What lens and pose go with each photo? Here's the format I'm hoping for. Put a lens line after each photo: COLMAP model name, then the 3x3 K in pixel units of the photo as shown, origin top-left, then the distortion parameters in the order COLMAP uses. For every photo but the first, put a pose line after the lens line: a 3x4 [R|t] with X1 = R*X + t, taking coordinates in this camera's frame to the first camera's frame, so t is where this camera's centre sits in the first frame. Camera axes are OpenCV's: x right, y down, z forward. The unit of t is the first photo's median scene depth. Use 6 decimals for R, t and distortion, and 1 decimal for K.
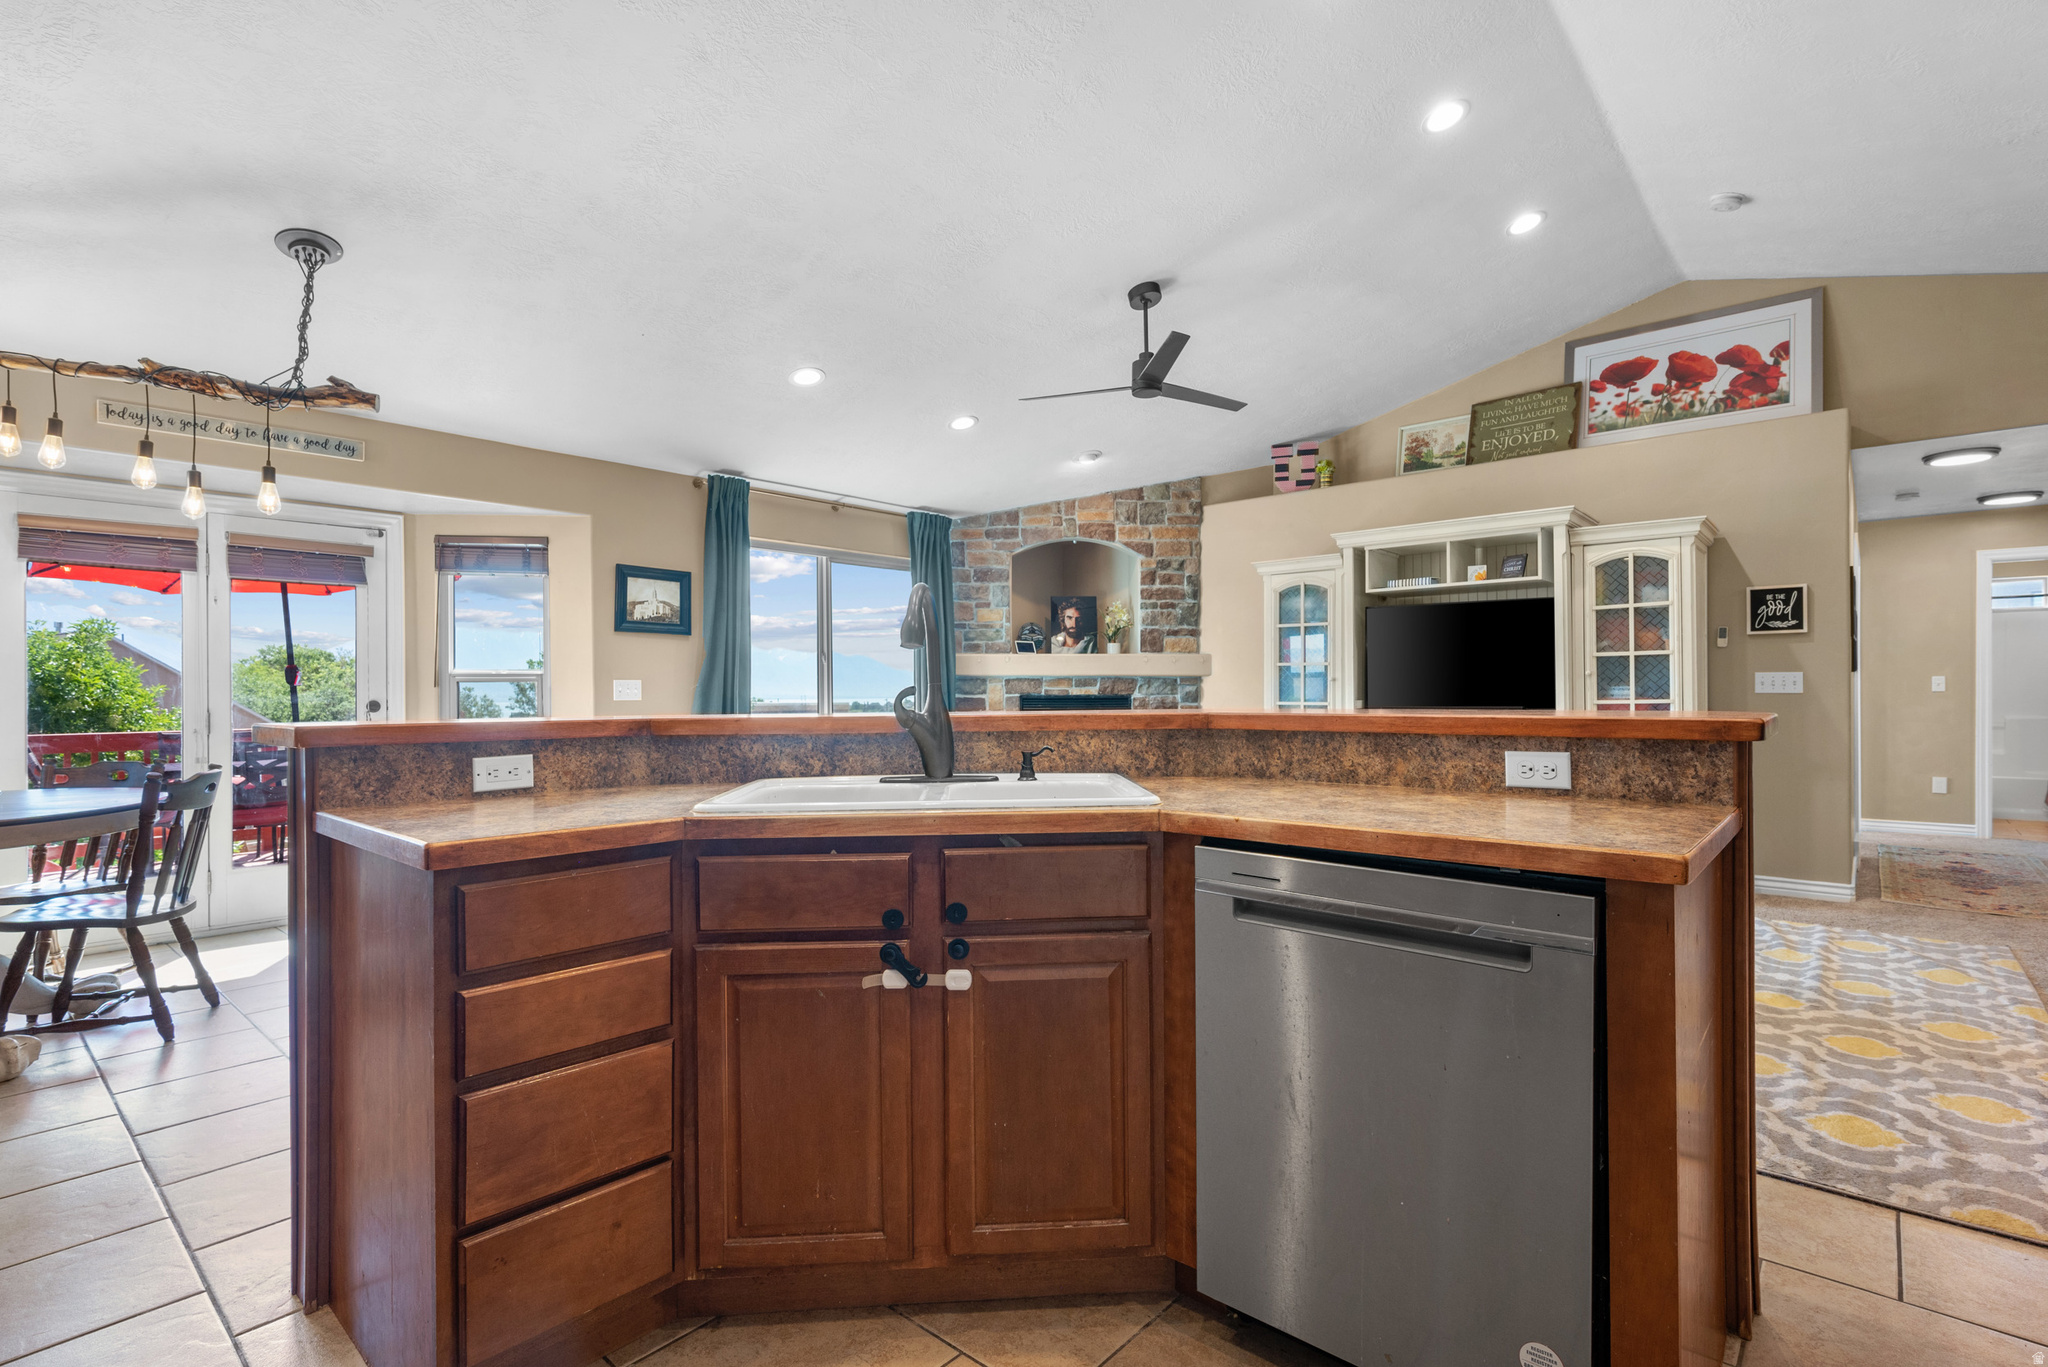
lens RADIAL K [[975.2, 0, 1038.9], [0, 975.2, 689.6], [0, 0, 1]] dist [0.000535, -0.000118]
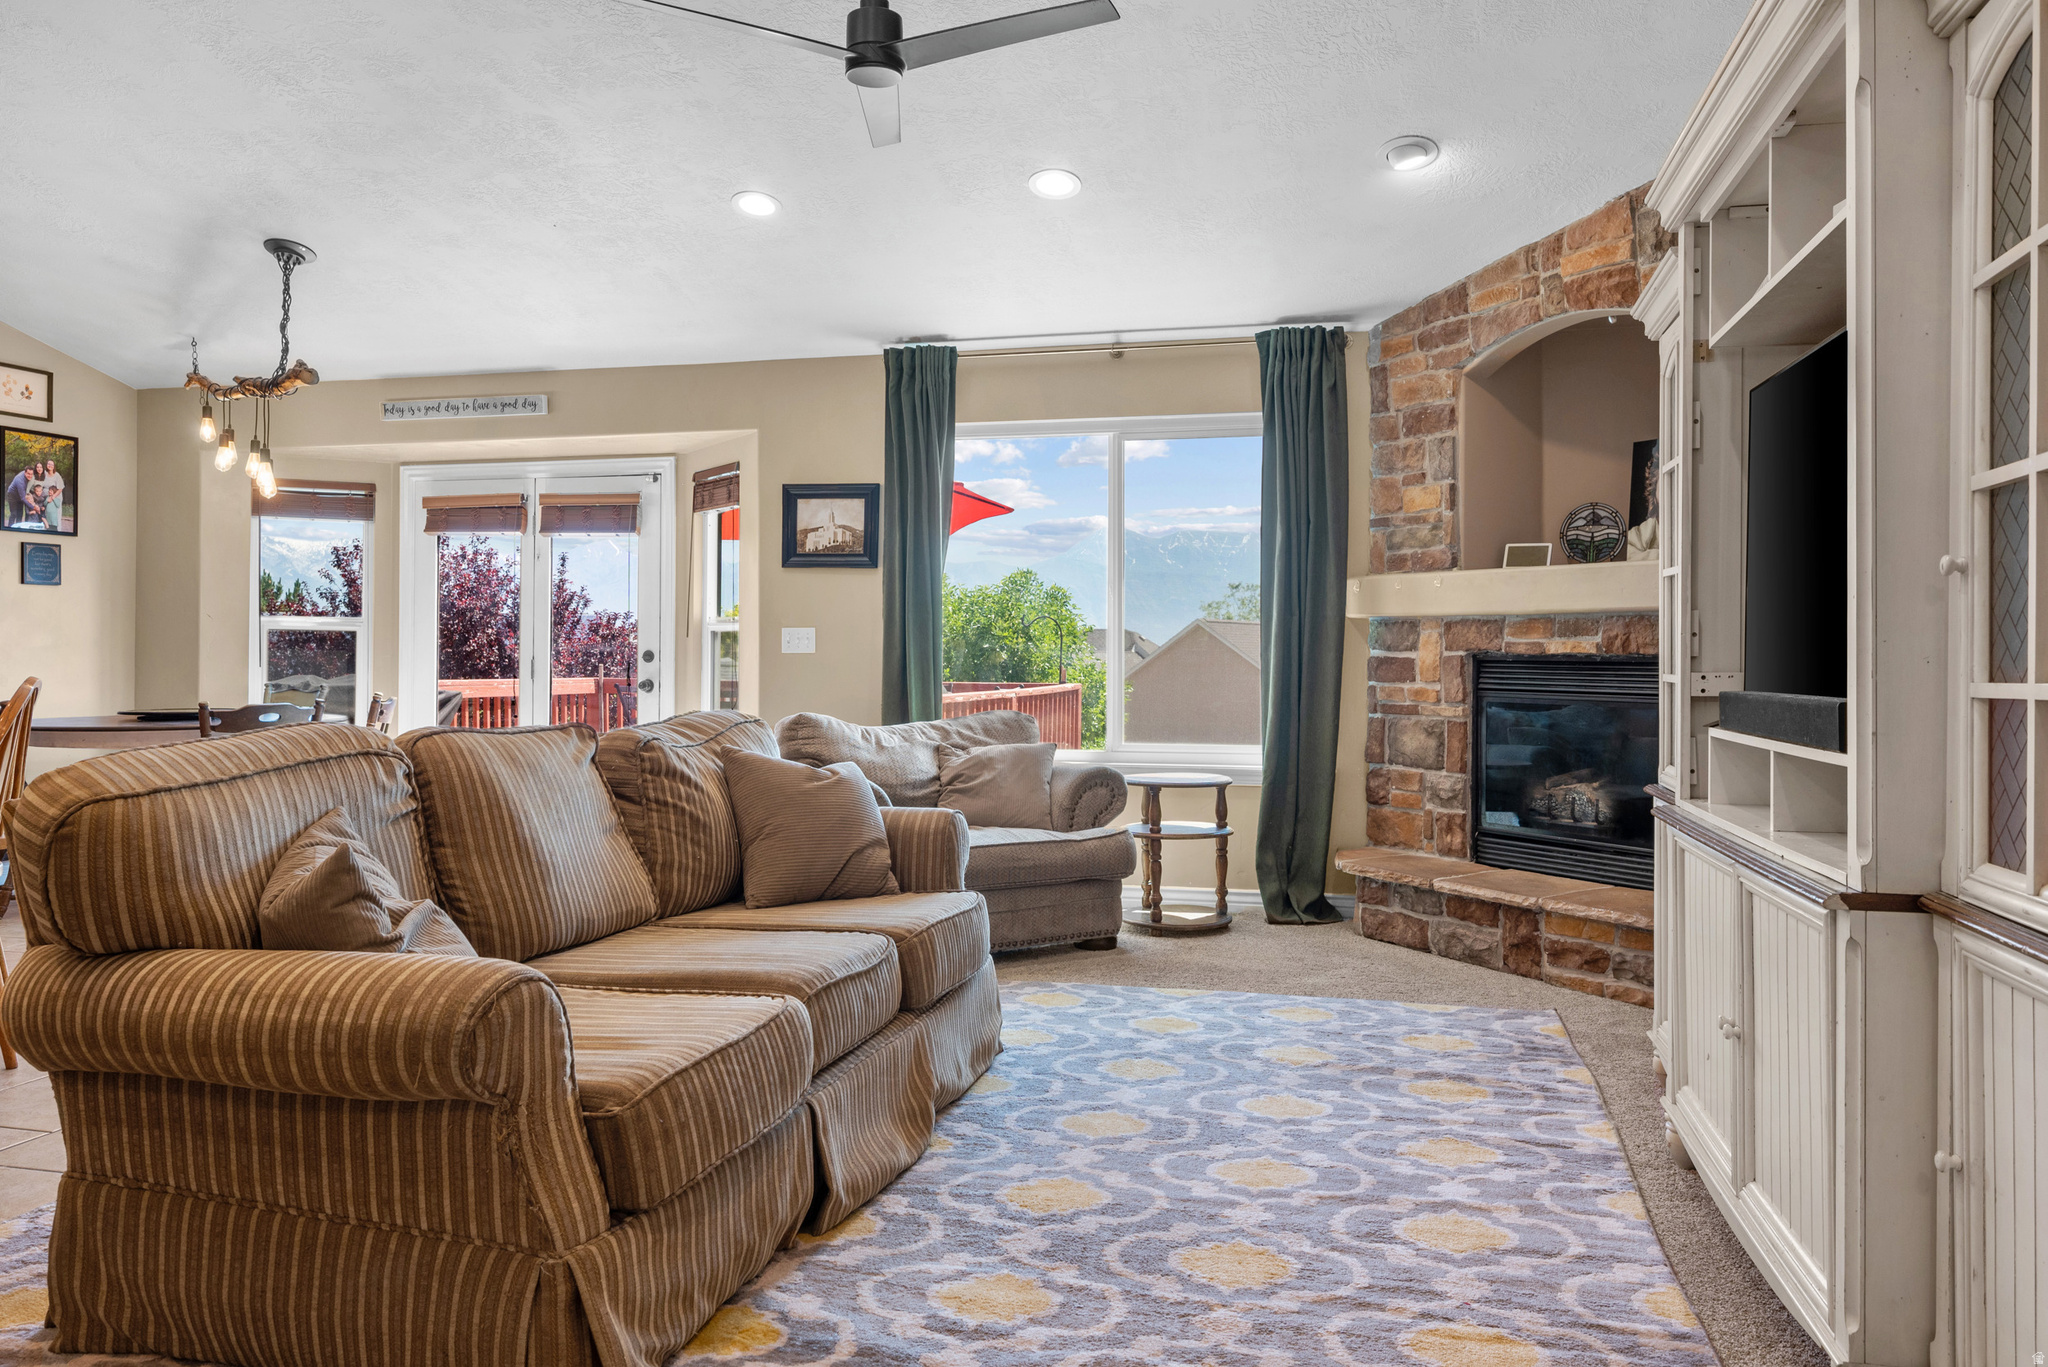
lens RADIAL K [[1485.9, 0, 1027.9], [0, 1485.9, 653.8], [0, 0, 1]] dist [-0.001559, -0.001258]
pose [[0.449939, 0.007888, -0.893025, 0.580524], [-0.005283, 0.999967, 0.006171, 0.002486], [0.893044, 0.001941, 0.449965, 0.477755]]
